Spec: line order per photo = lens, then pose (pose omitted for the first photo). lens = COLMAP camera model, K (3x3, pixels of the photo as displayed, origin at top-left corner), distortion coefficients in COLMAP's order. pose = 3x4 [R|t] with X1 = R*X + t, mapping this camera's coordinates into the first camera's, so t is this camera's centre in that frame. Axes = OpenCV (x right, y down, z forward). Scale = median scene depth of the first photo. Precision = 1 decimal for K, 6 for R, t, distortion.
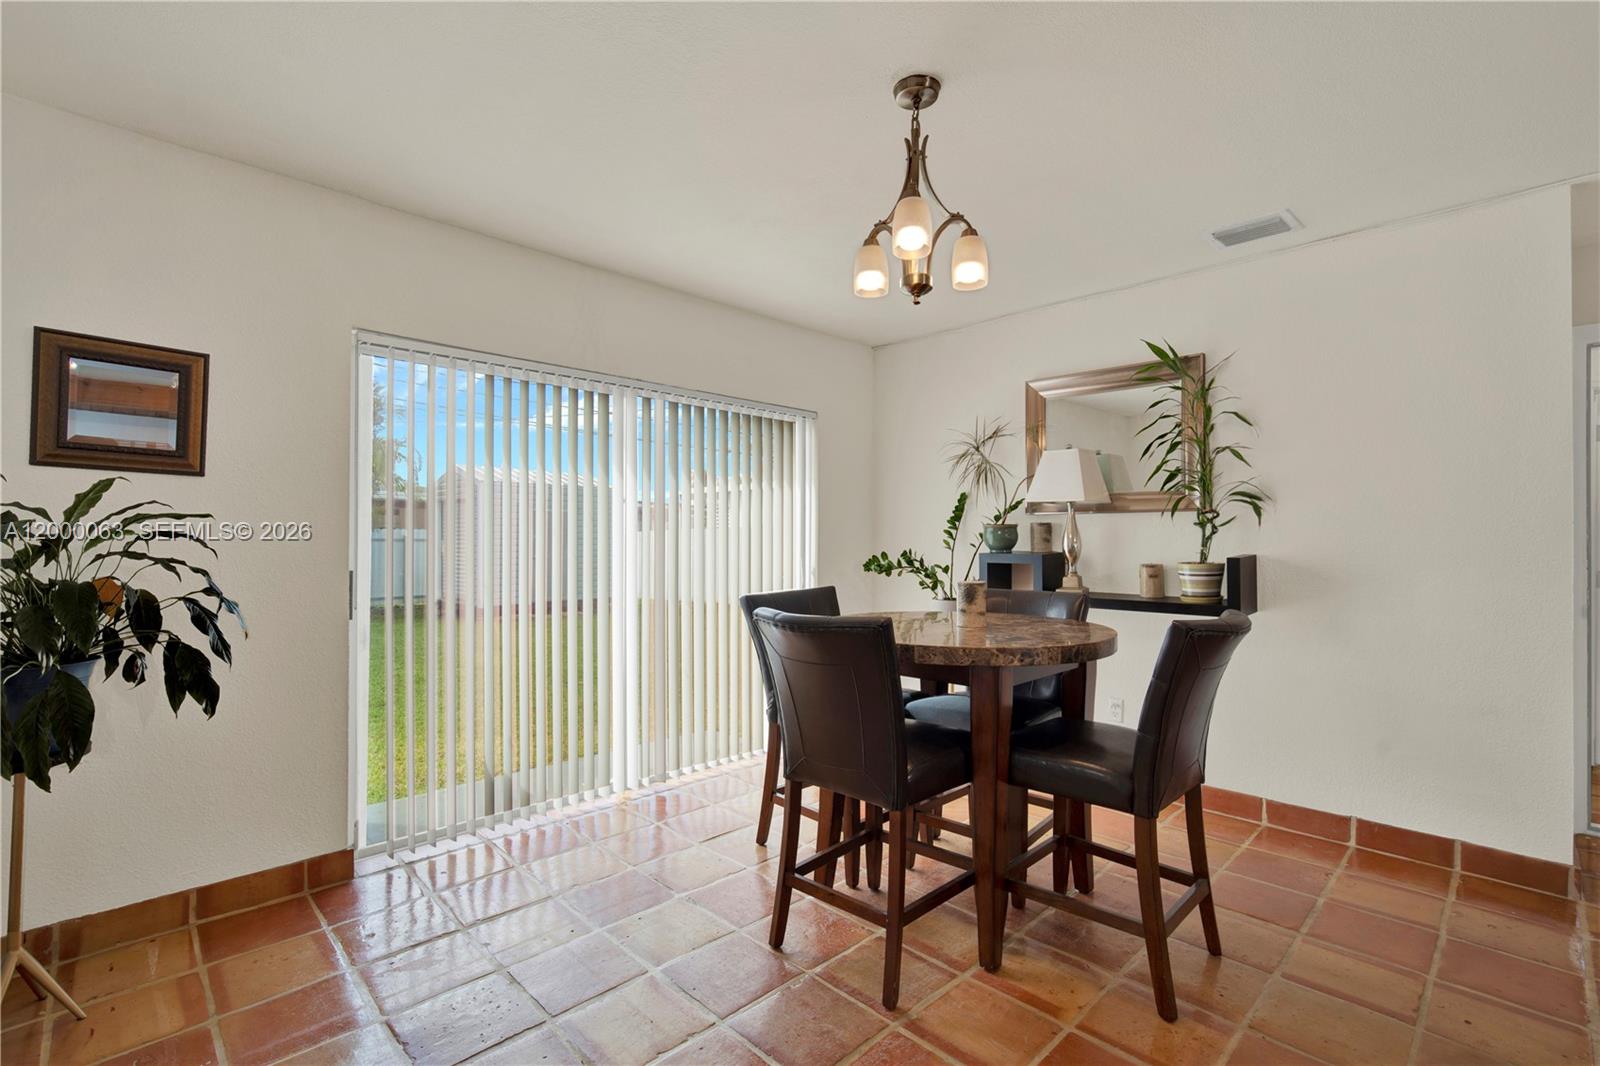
lens RADIAL K [[723.6, 0, 796.0], [0, 723.6, 548.2], [0, 0, 1]] dist [-0.000973, -0.000081]
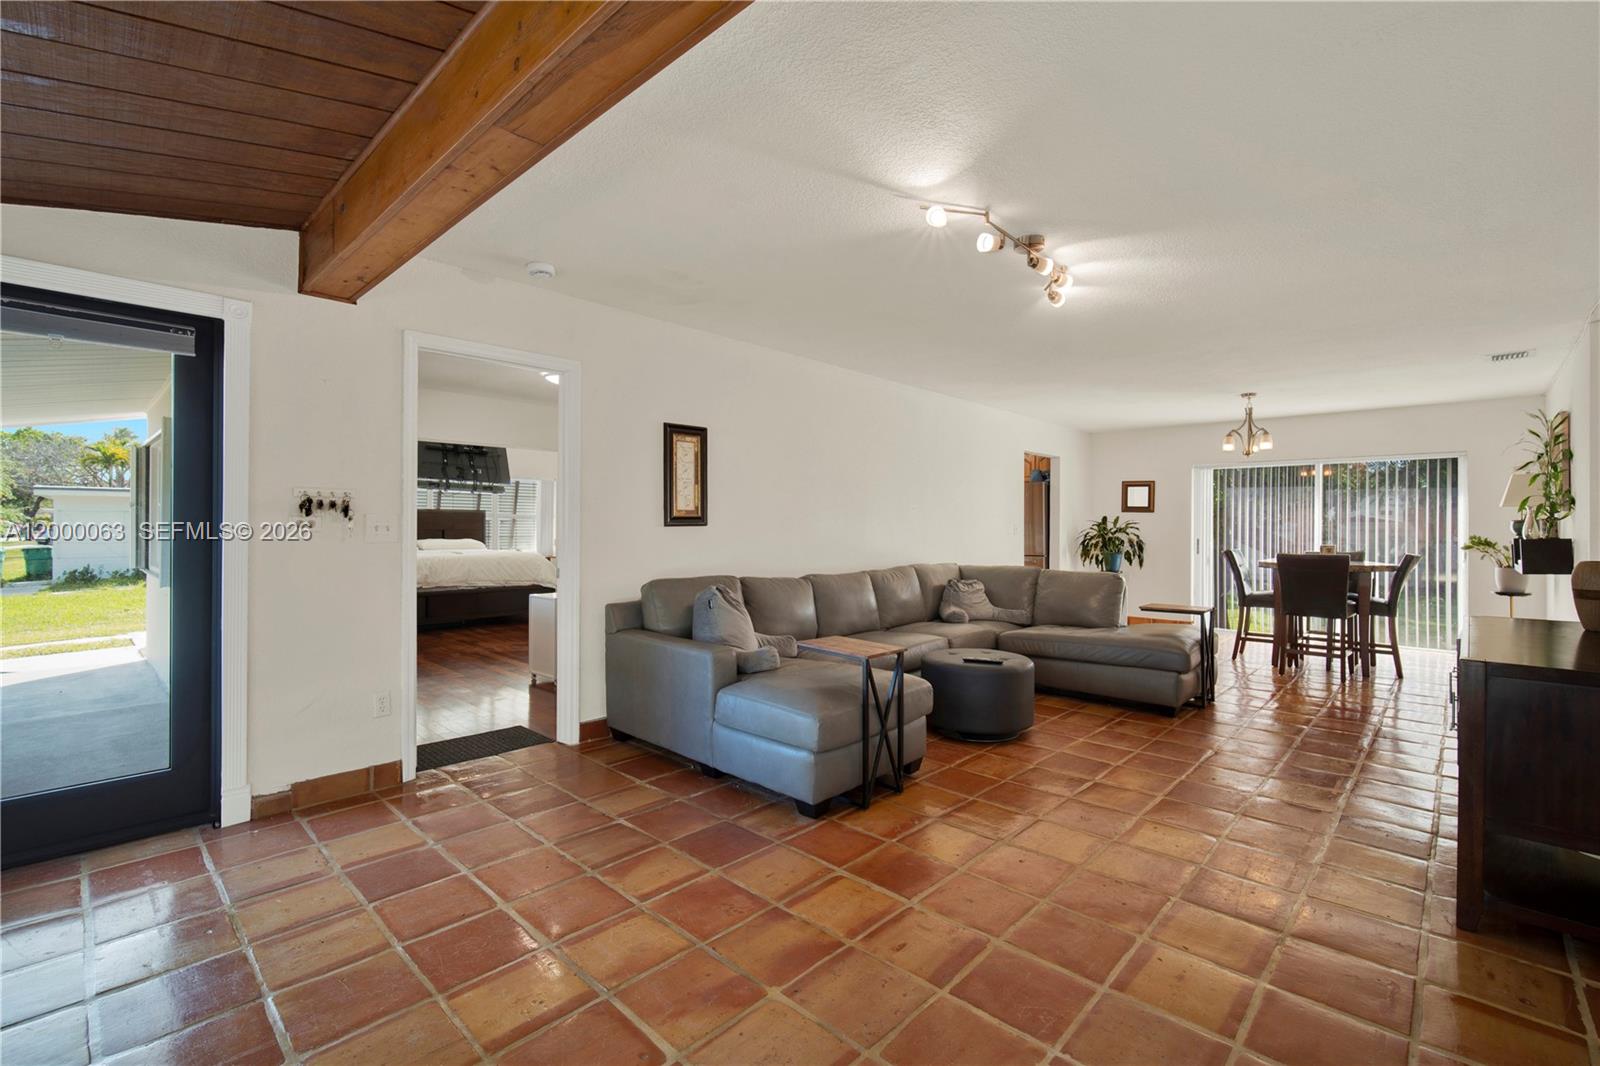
lens RADIAL K [[708.4, 0, 805.5], [0, 708.4, 520.4], [0, 0, 1]] dist [-0.009902, -0.000152]
pose [[0.035636, -0.019807, -0.999169, 2.916129], [-0.024853, 0.999477, -0.020699, 0.066689], [0.999056, 0.025570, 0.035125, -0.996550]]
